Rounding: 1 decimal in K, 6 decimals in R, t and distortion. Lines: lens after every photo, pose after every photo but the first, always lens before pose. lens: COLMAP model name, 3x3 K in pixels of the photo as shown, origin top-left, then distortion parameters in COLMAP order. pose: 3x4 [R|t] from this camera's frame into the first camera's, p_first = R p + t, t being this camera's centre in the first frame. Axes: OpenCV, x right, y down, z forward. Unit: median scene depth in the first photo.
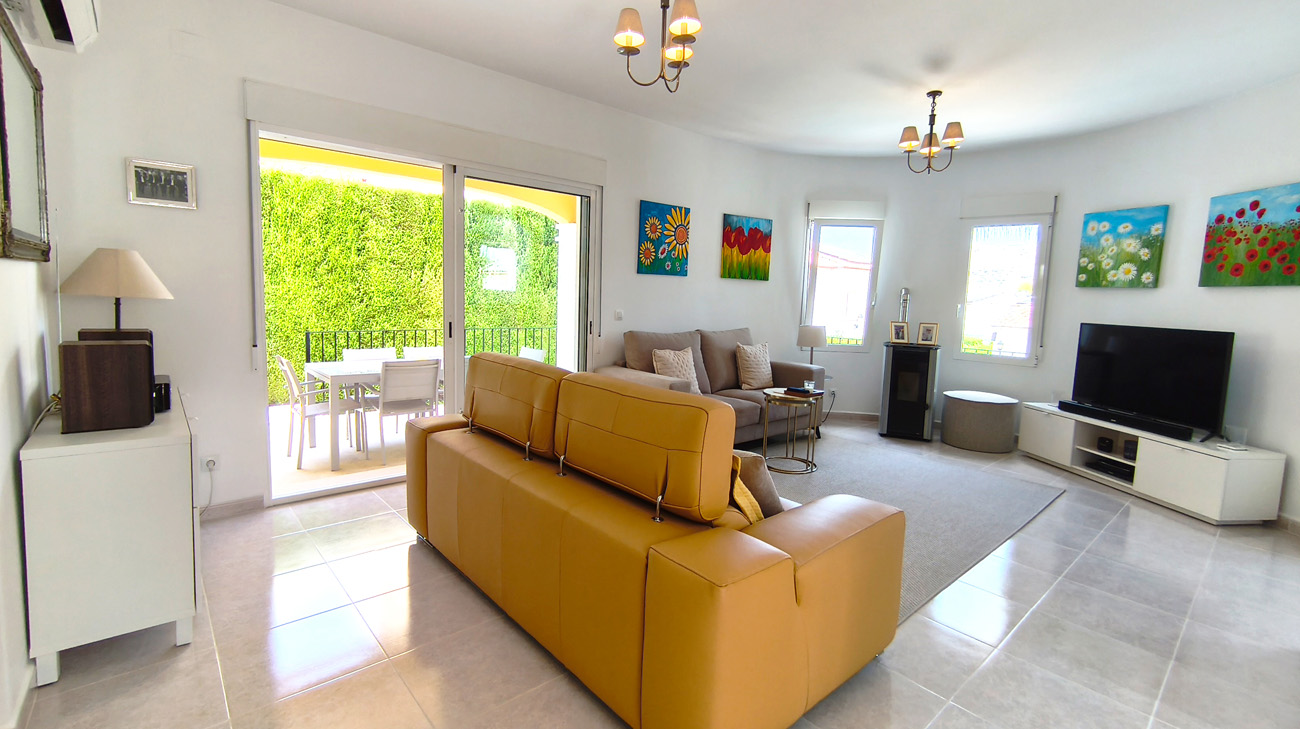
lens RADIAL K [[569.7, 0, 639.3], [0, 569.7, 359.1], [0, 0, 1]] dist [-0.001603, 0.000732]
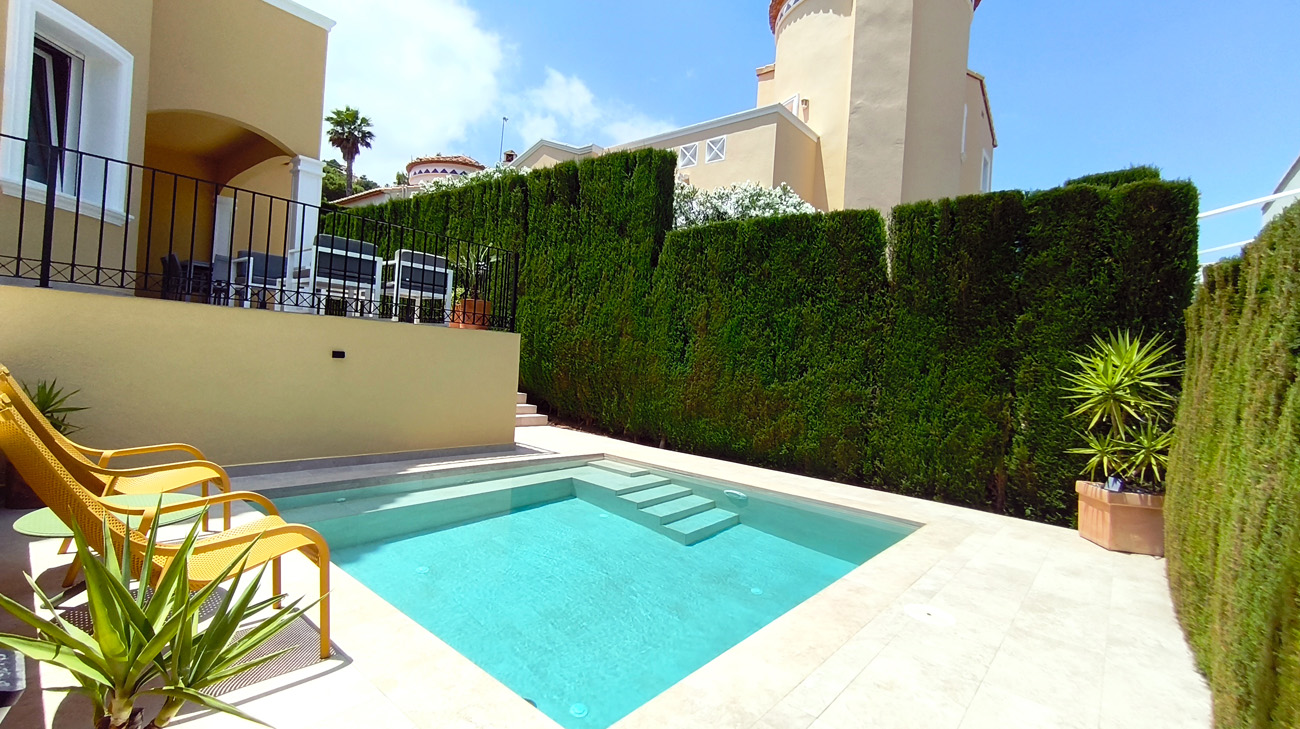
lens RADIAL K [[569.7, 0, 651.1], [0, 569.7, 364.4], [0, 0, 1]] dist [-0.001603, 0.000732]
pose [[0.160911, -0.016741, -0.986827, 1.503908], [-0.174708, 0.983583, -0.045174, 0.141009], [0.971383, 0.179676, 0.155345, 2.054649]]
